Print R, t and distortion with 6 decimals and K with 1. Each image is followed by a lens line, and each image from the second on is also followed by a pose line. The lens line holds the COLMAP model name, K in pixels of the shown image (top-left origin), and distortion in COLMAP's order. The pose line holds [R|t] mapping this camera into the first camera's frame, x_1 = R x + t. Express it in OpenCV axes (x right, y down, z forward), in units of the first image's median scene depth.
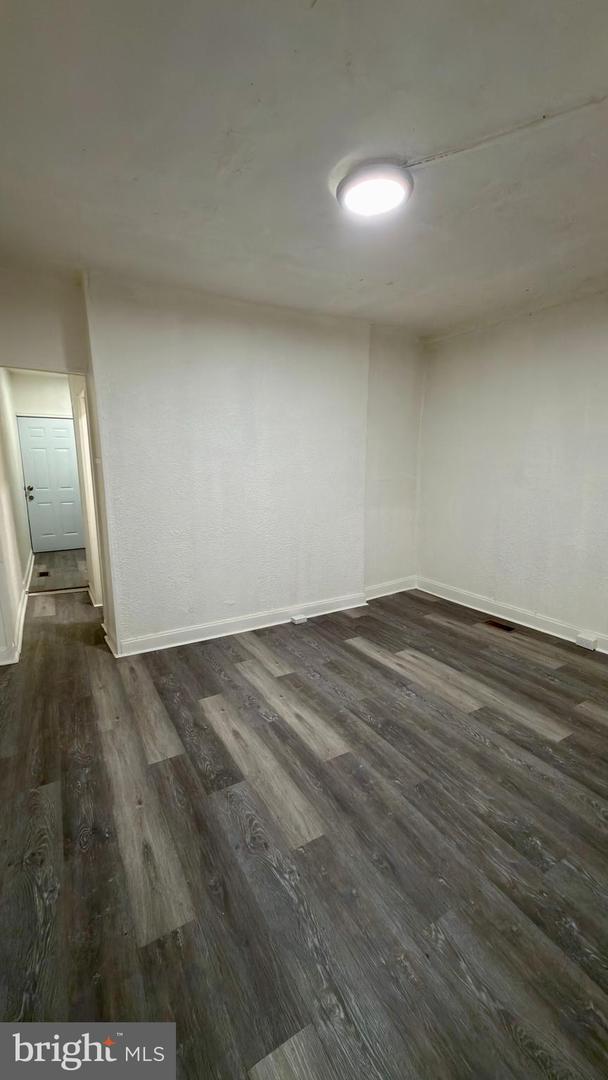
lens RADIAL K [[438.9, 0, 304.0], [0, 438.9, 540.0], [0, 0, 1]] dist [-0.001737, -0.000270]
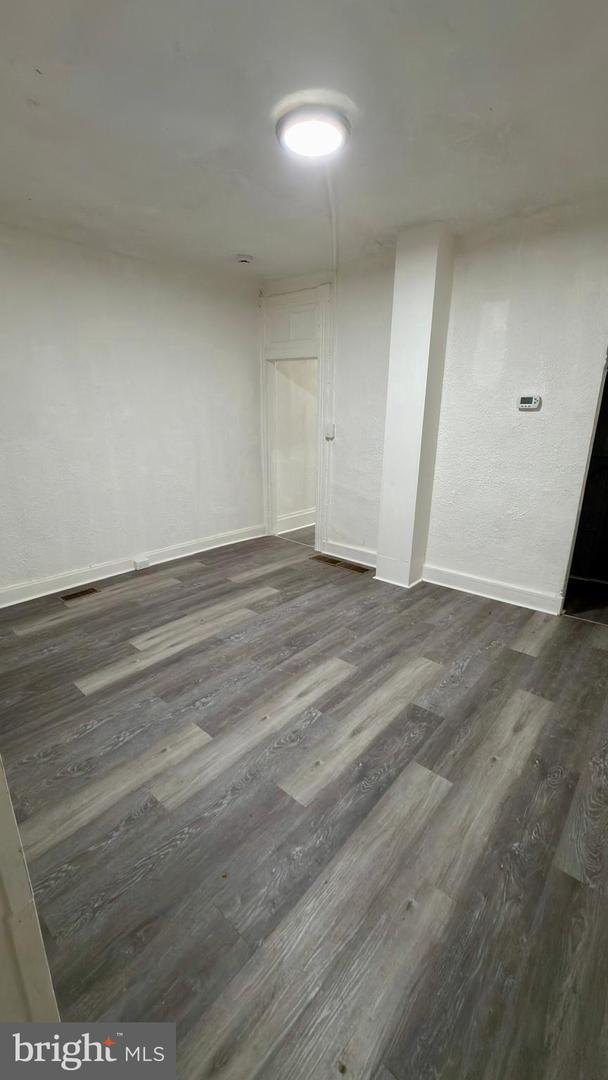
lens RADIAL K [[438.9, 0, 304.0], [0, 438.9, 540.0], [0, 0, 1]] dist [-0.001737, -0.000270]
pose [[-0.336713, -0.254398, 0.906590, -0.801600], [0.167147, 0.931372, 0.323431, -0.198520], [-0.926653, 0.260437, -0.271084, 1.233518]]
